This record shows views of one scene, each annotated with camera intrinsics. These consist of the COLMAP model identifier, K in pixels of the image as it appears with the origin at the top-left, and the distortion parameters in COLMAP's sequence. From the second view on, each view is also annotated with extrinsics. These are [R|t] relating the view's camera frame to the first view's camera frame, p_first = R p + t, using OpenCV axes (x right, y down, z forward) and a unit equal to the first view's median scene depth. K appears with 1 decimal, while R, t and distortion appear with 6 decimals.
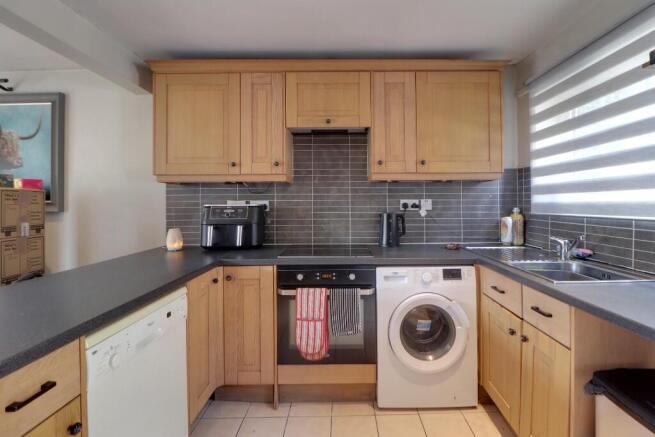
lens RADIAL K [[300.5, 0, 335.9], [0, 300.5, 201.4], [0, 0, 1]] dist [0.000477, -0.000460]
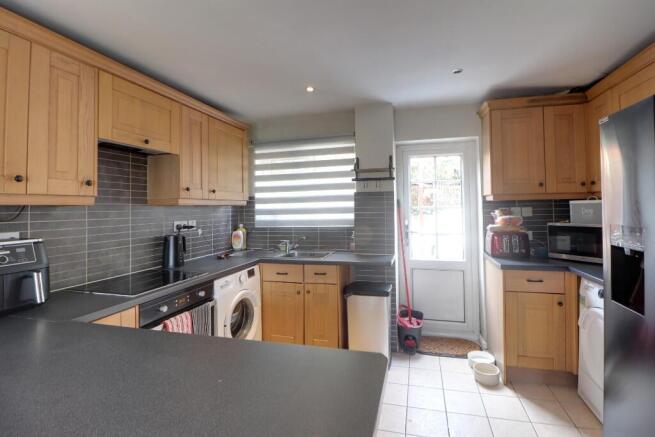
lens RADIAL K [[300.5, 0, 344.2], [0, 300.5, 203.5], [0, 0, 1]] dist [0.000477, -0.000460]
pose [[0.251450, 0.015931, 0.967739, -0.758770], [0.014052, 0.999699, -0.020108, -0.046584], [-0.967768, 0.018655, 0.251151, 0.170368]]
